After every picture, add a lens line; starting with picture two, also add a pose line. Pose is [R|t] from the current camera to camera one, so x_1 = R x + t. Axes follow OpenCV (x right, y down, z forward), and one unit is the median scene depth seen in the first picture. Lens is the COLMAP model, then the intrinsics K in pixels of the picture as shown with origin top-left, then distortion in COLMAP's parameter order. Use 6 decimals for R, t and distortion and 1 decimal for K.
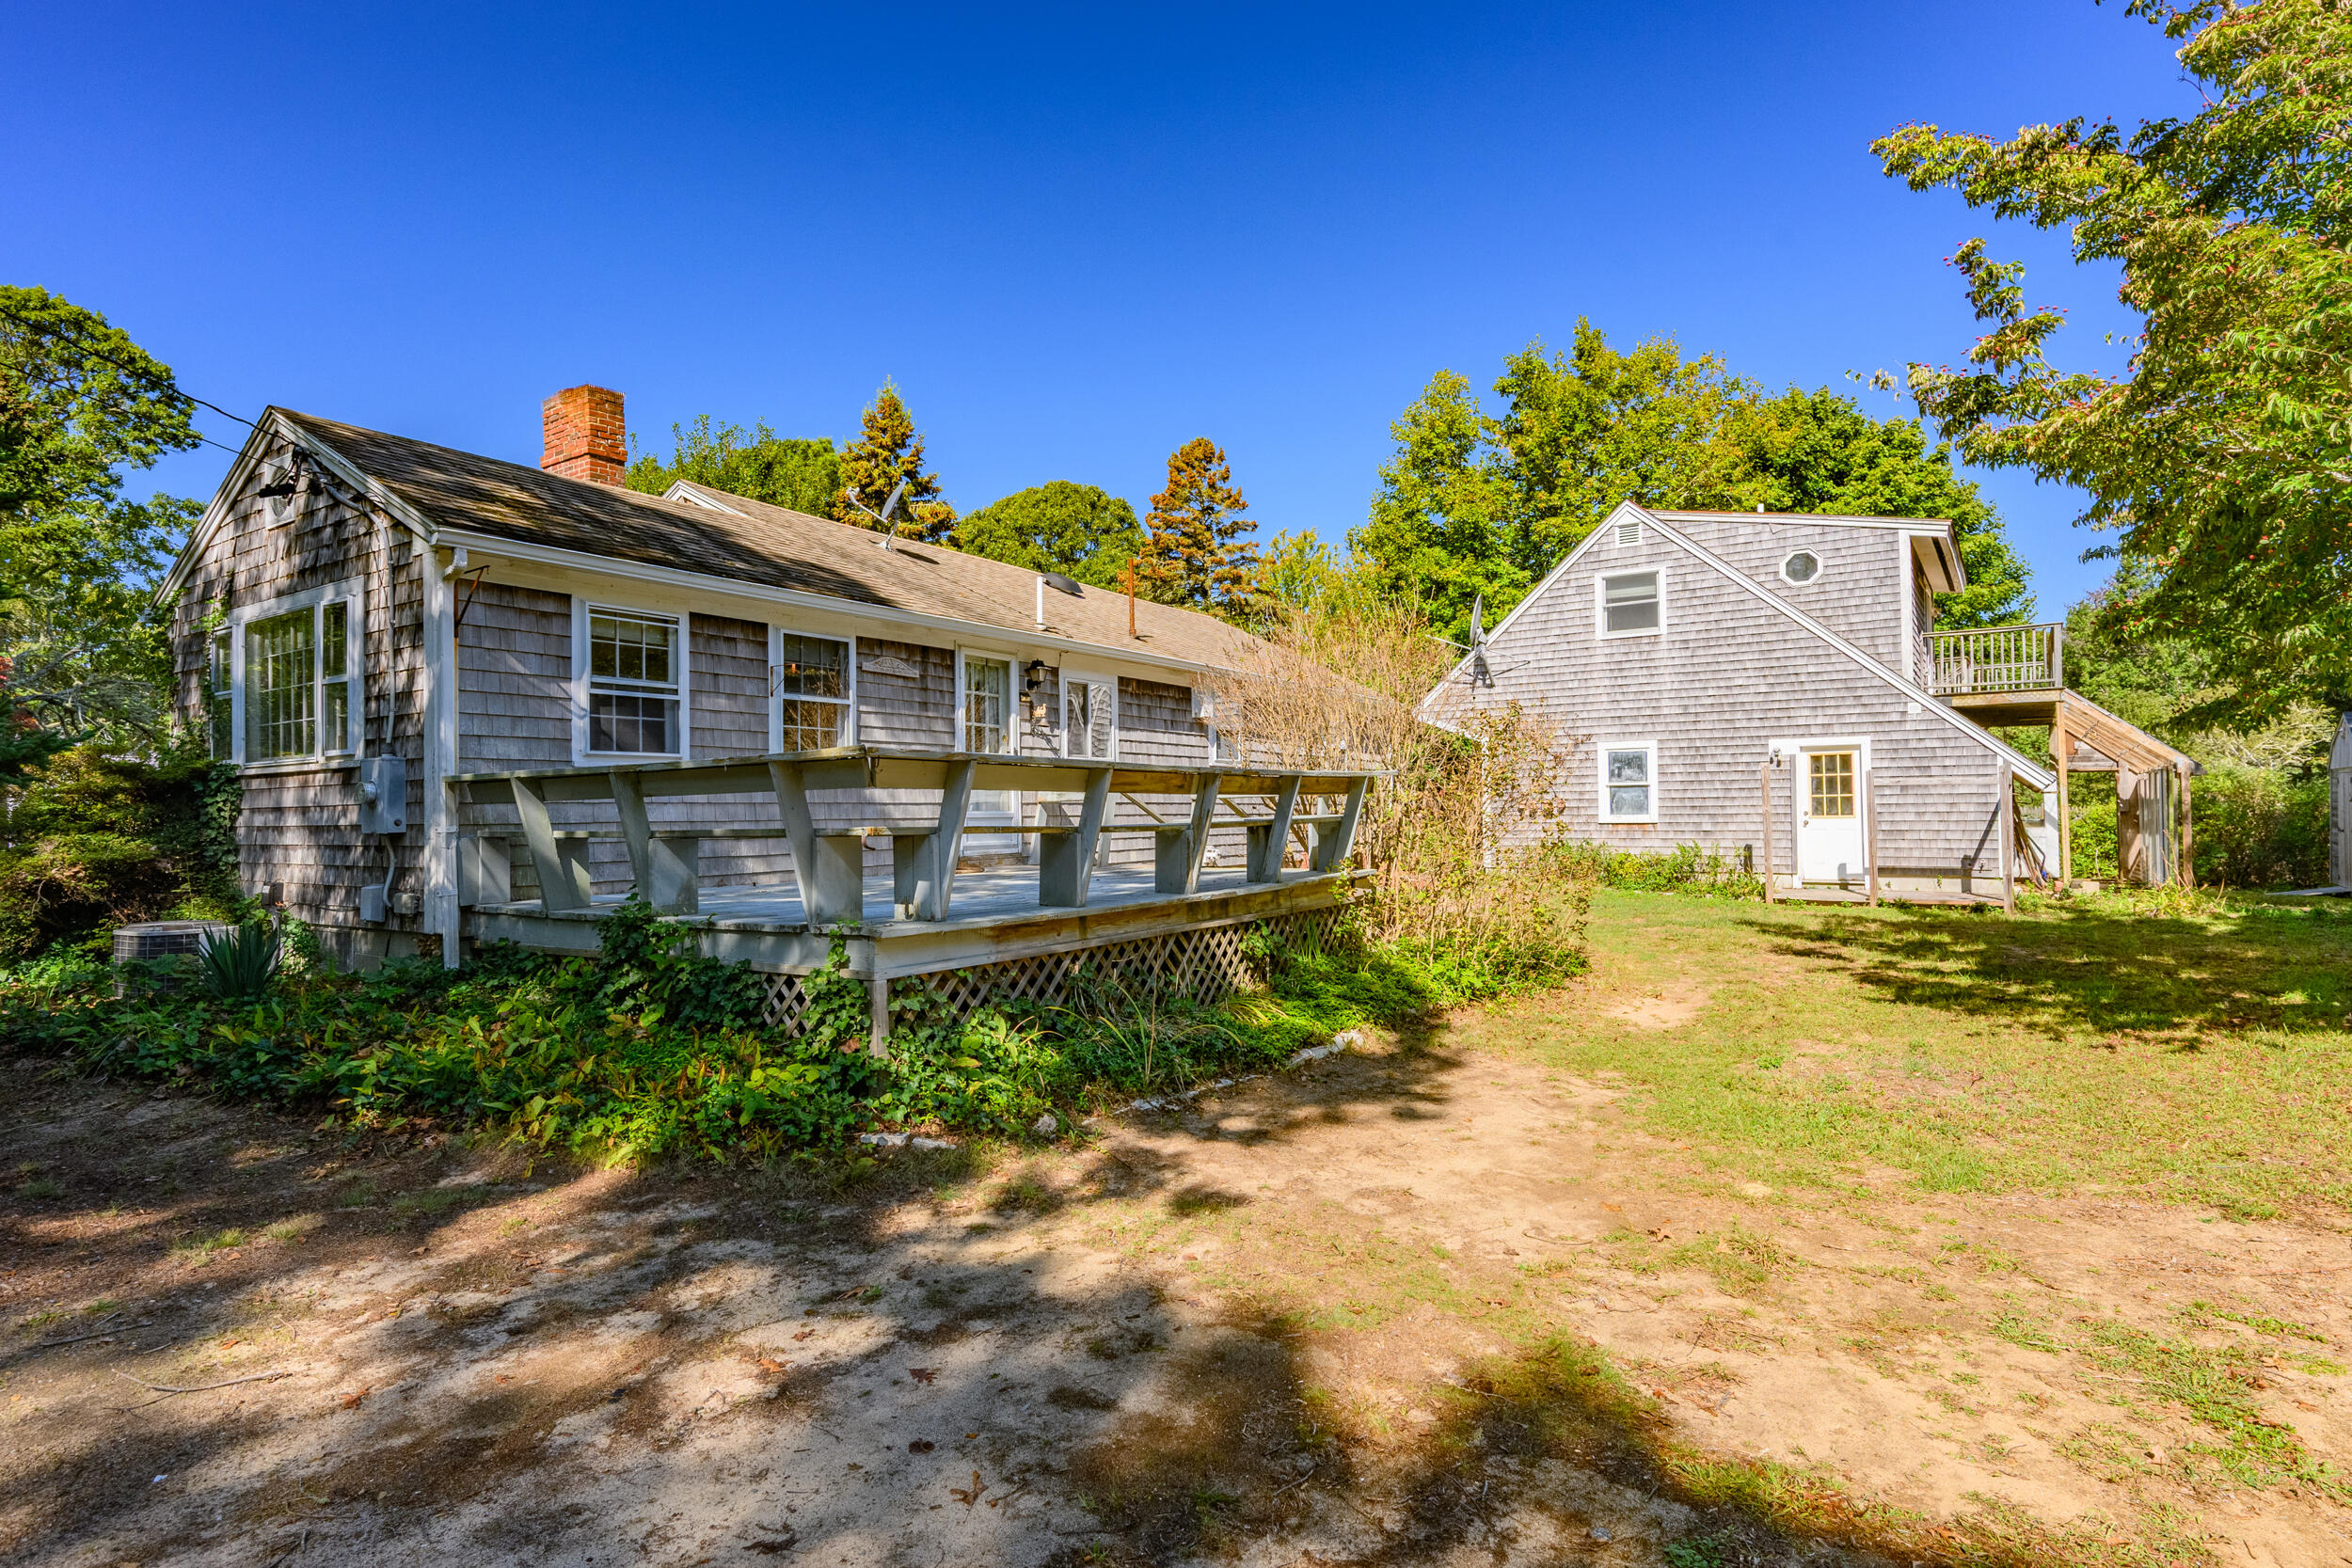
lens RADIAL K [[1086.2, 0, 1214.0], [0, 1086.2, 791.6], [0, 0, 1]] dist [-0.011815, 0.000558]
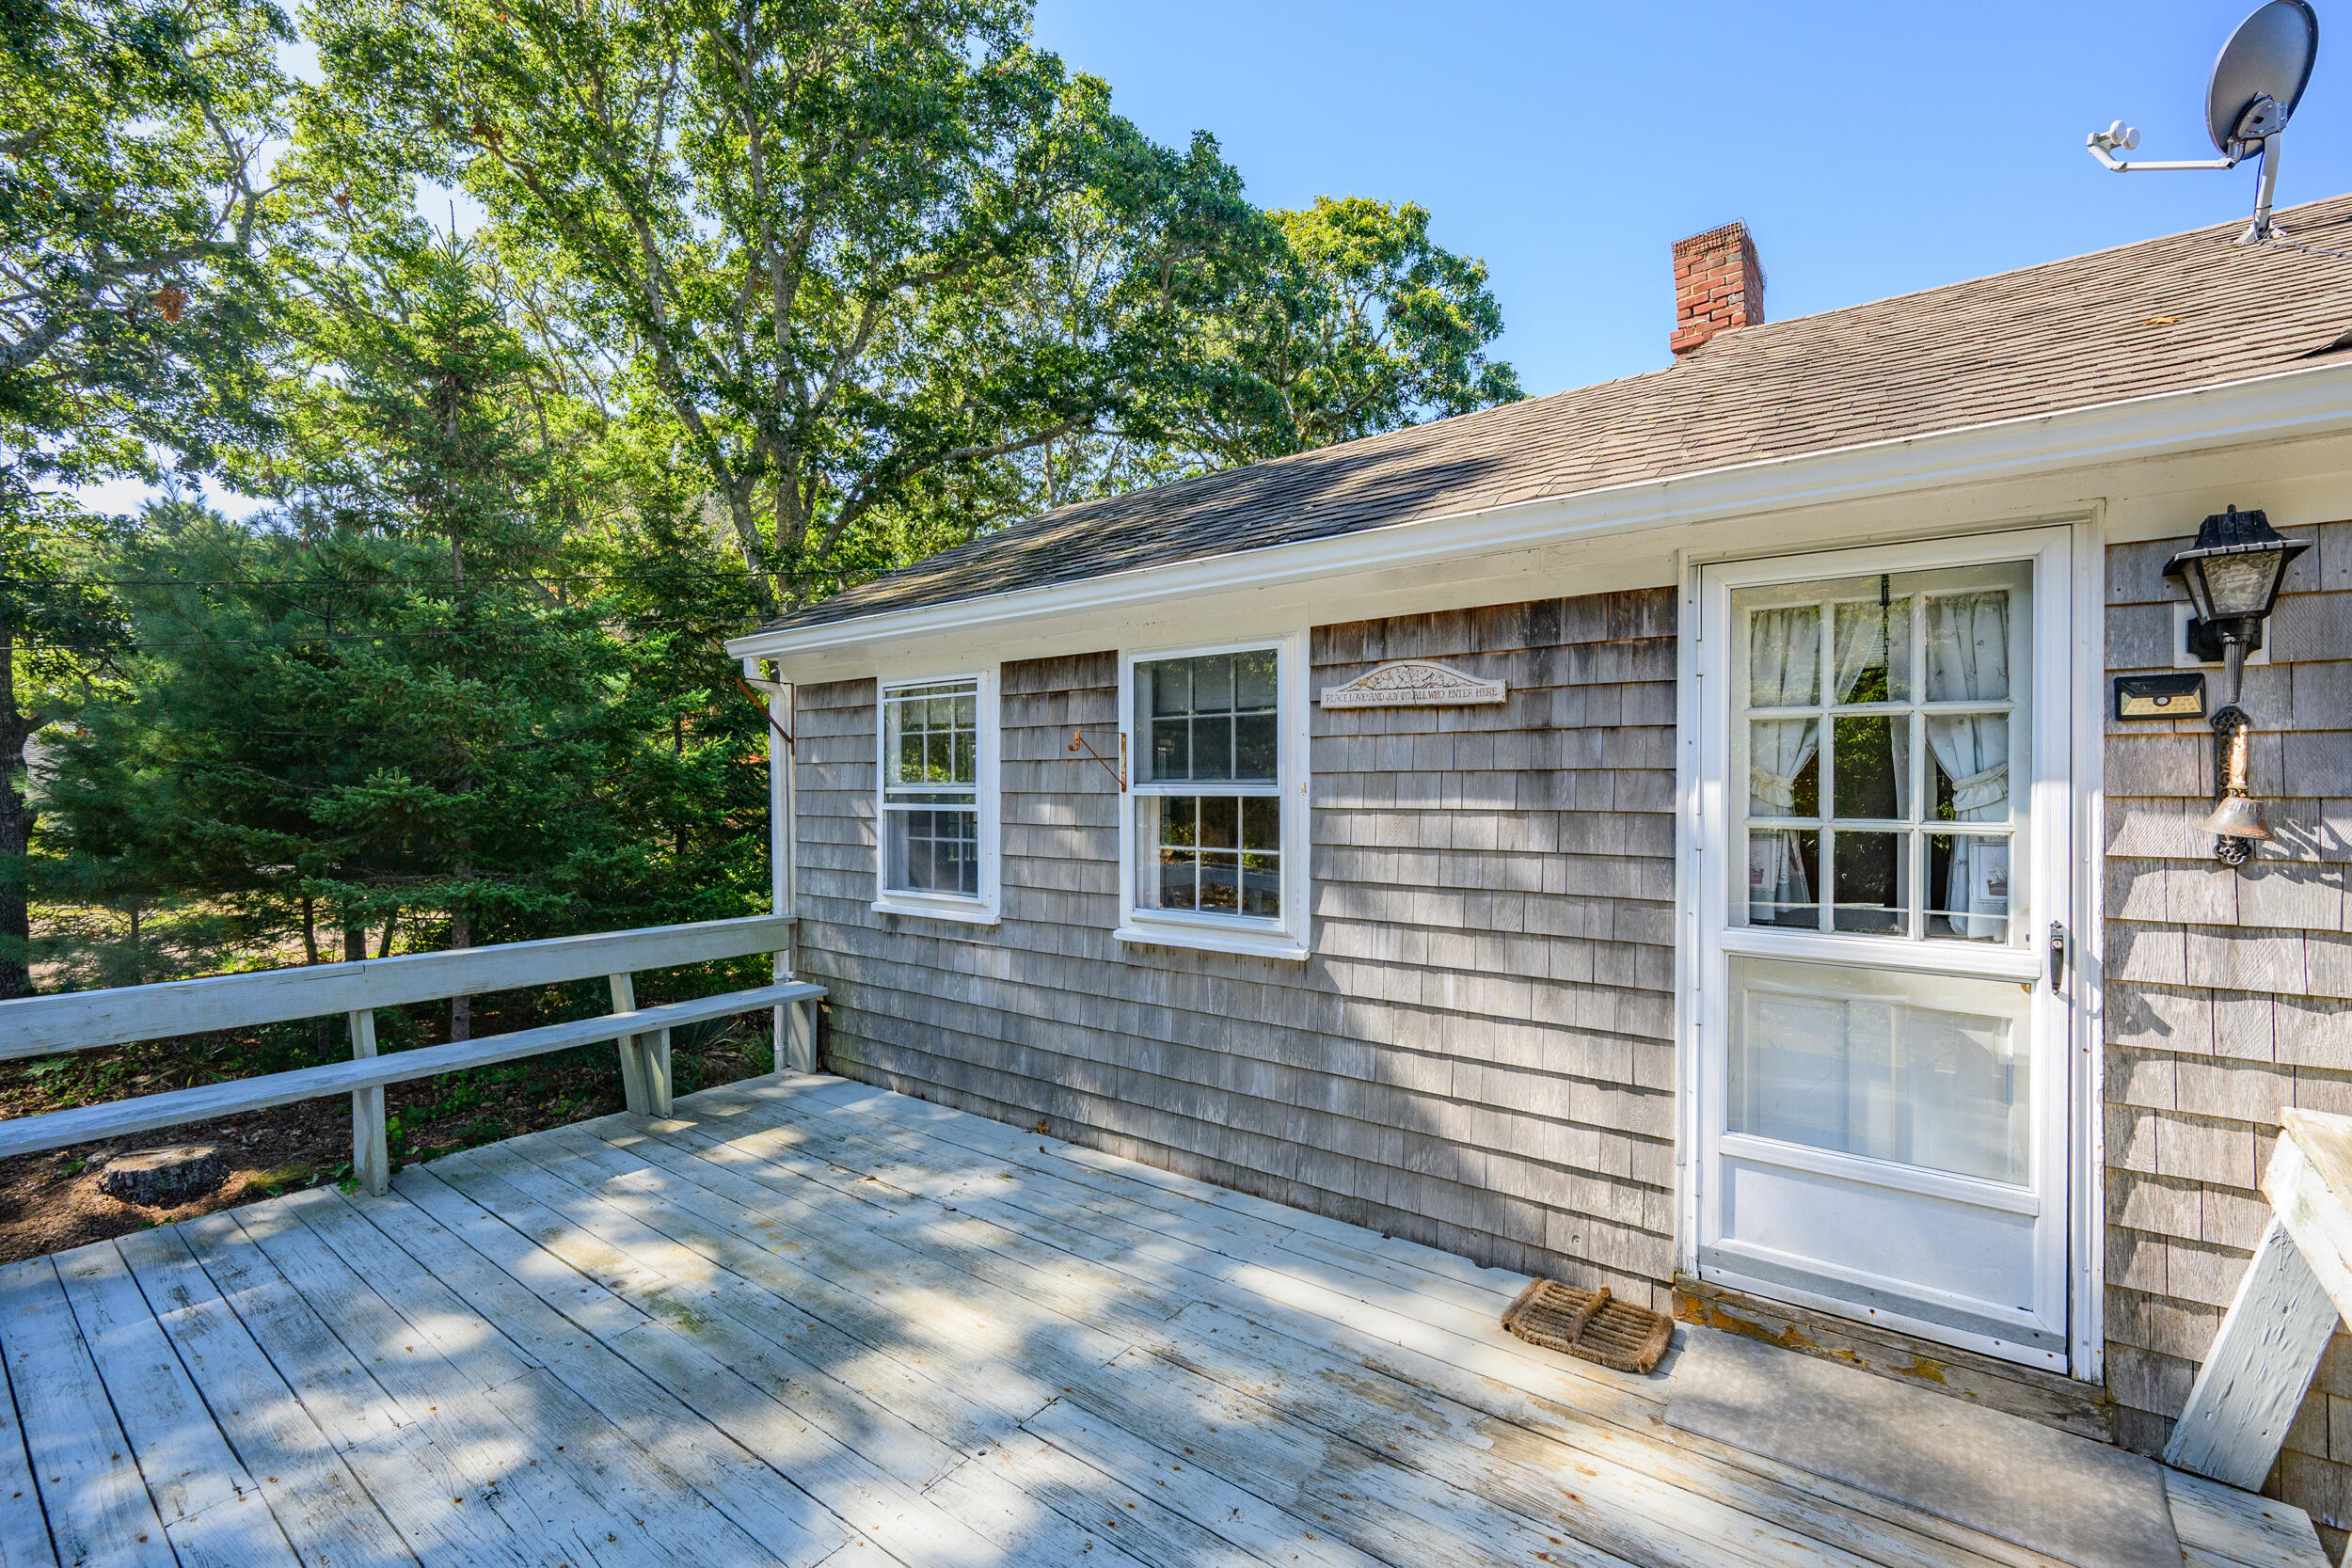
lens RADIAL K [[1020.1, 0, 1173.2], [0, 1020.1, 791.5], [0, 0, 1]] dist [0.000854, -0.000994]
pose [[-0.072294, 0.014360, -0.997280, 0.036463], [0.011992, 0.999837, 0.013527, -0.050511], [0.997311, -0.010981, -0.072455, 0.567704]]
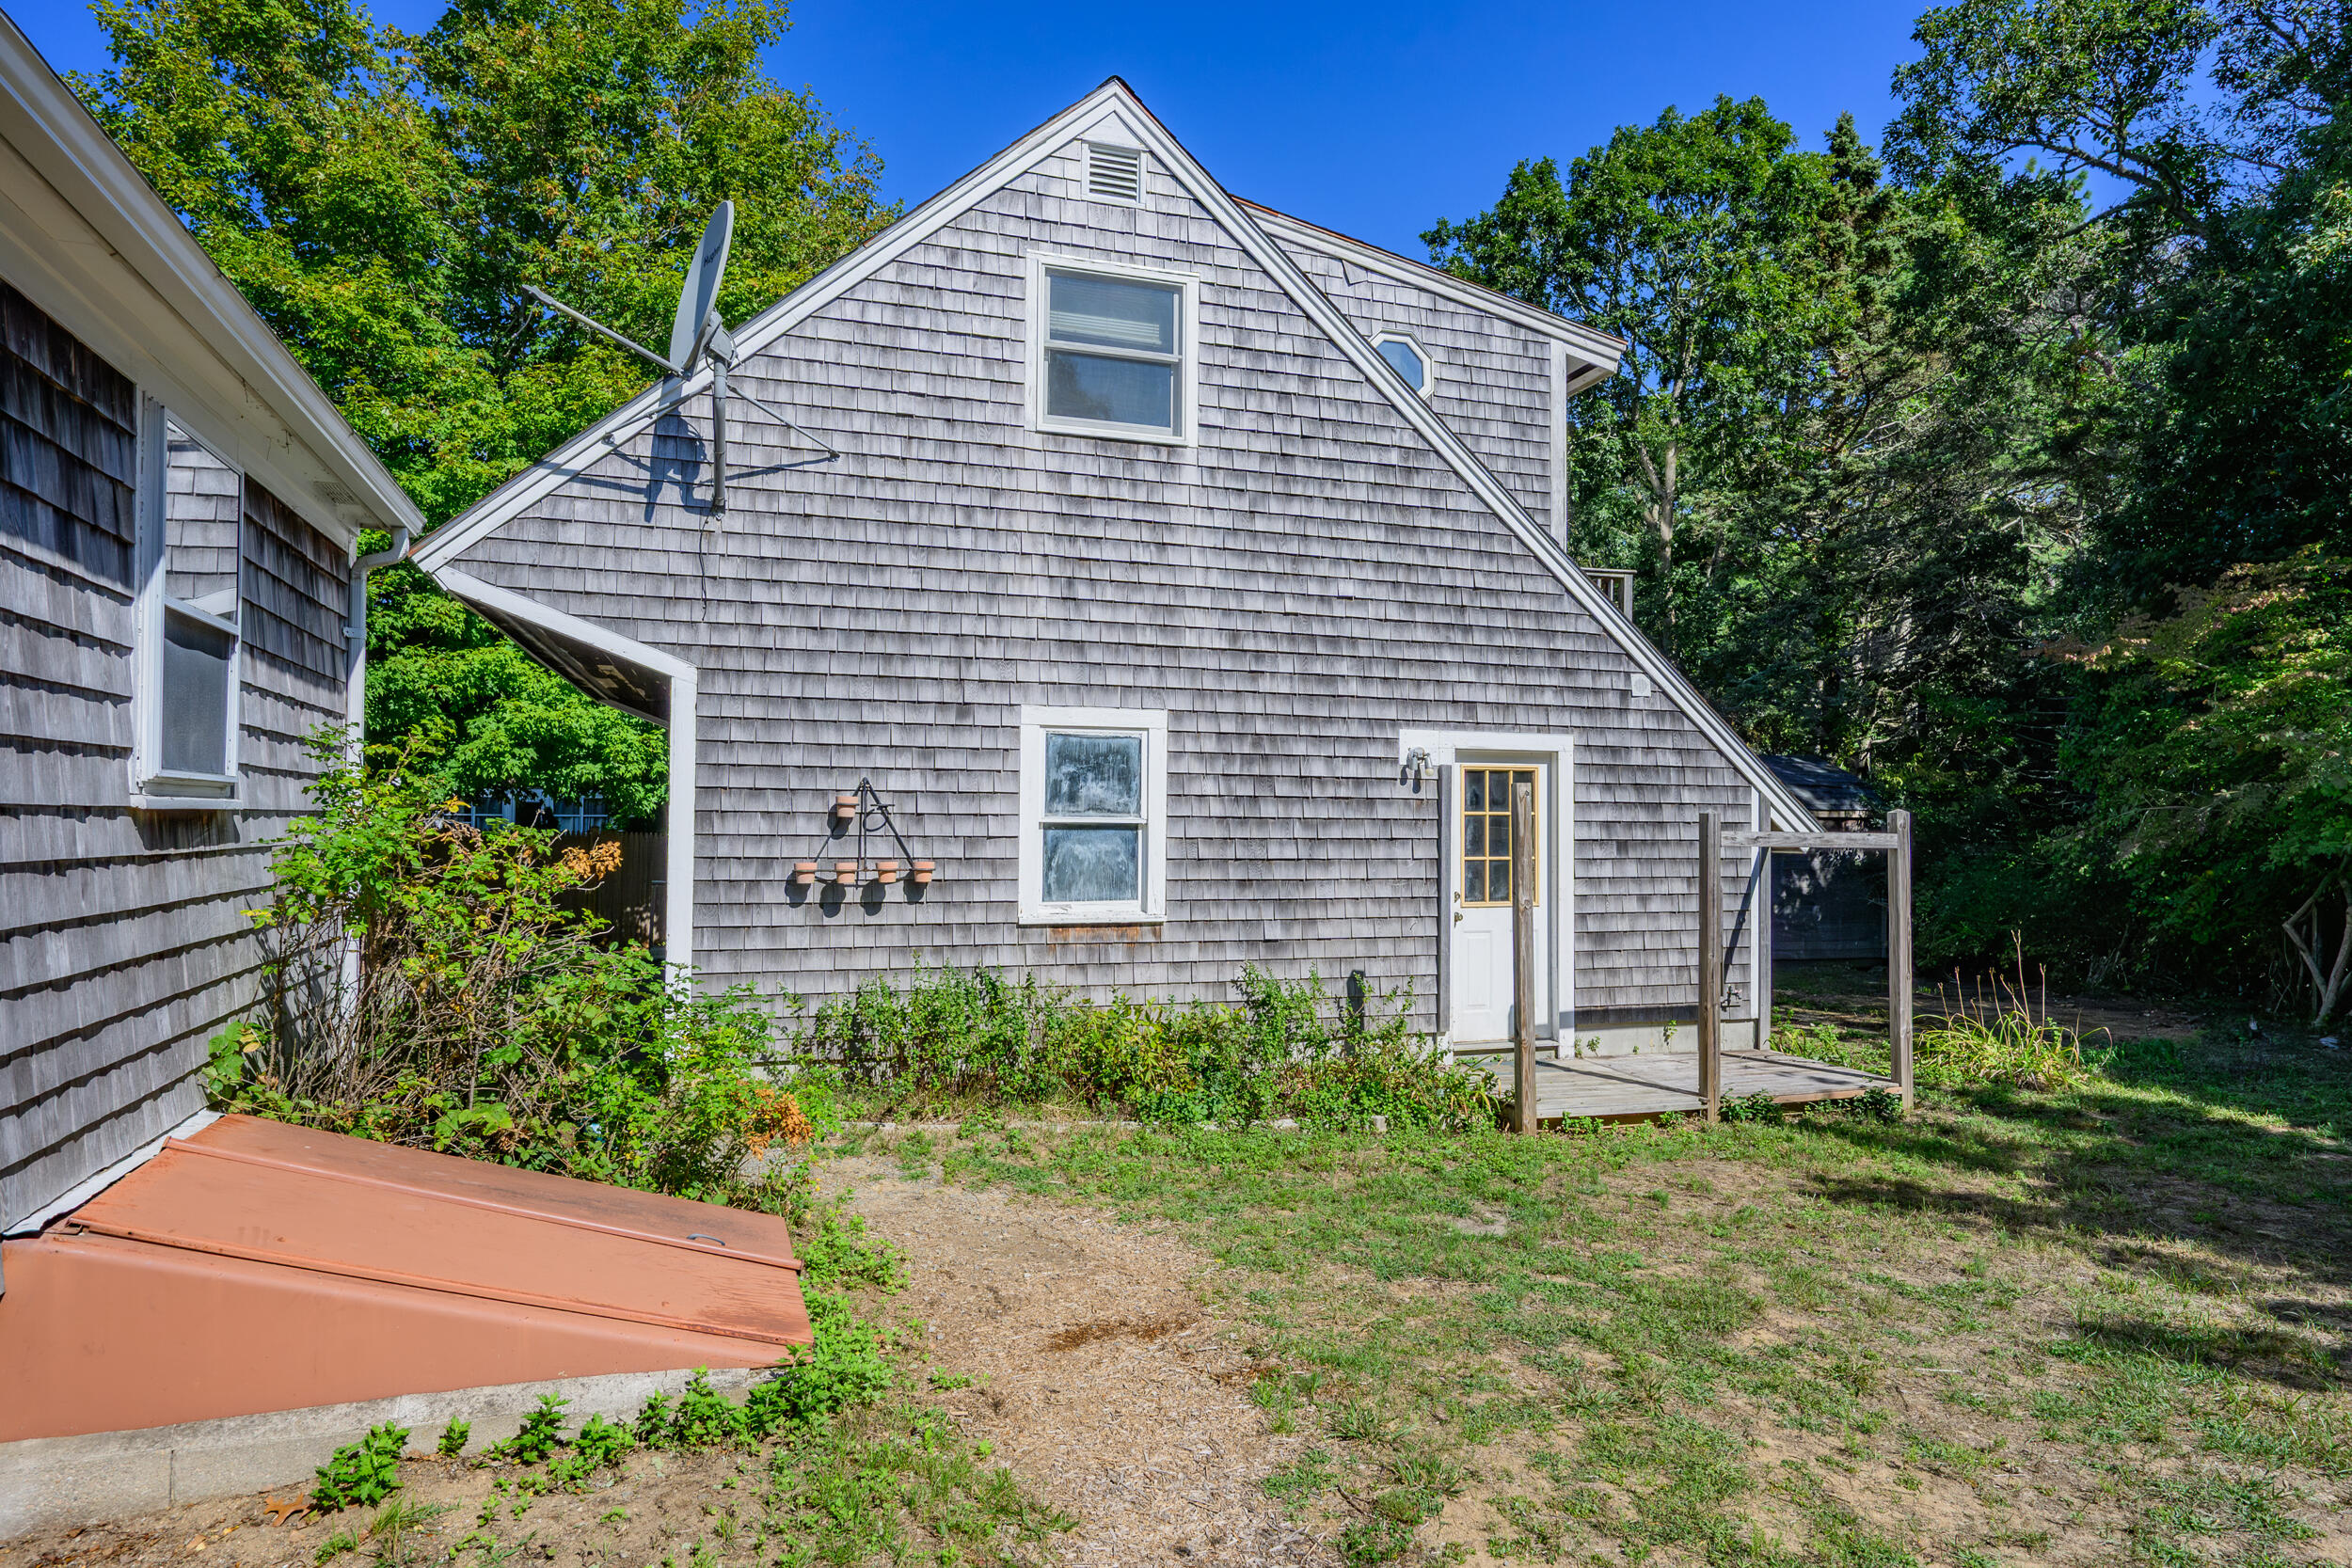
lens RADIAL K [[1275.8, 0, 1128.5], [0, 1275.8, 787.8], [0, 0, 1]] dist [0.001452, 0.002111]
pose [[0.614491, 0.035320, 0.788133, 0.039249], [-0.028731, 0.999337, -0.022384, -0.009710], [-0.788400, -0.008889, 0.615098, 0.778050]]
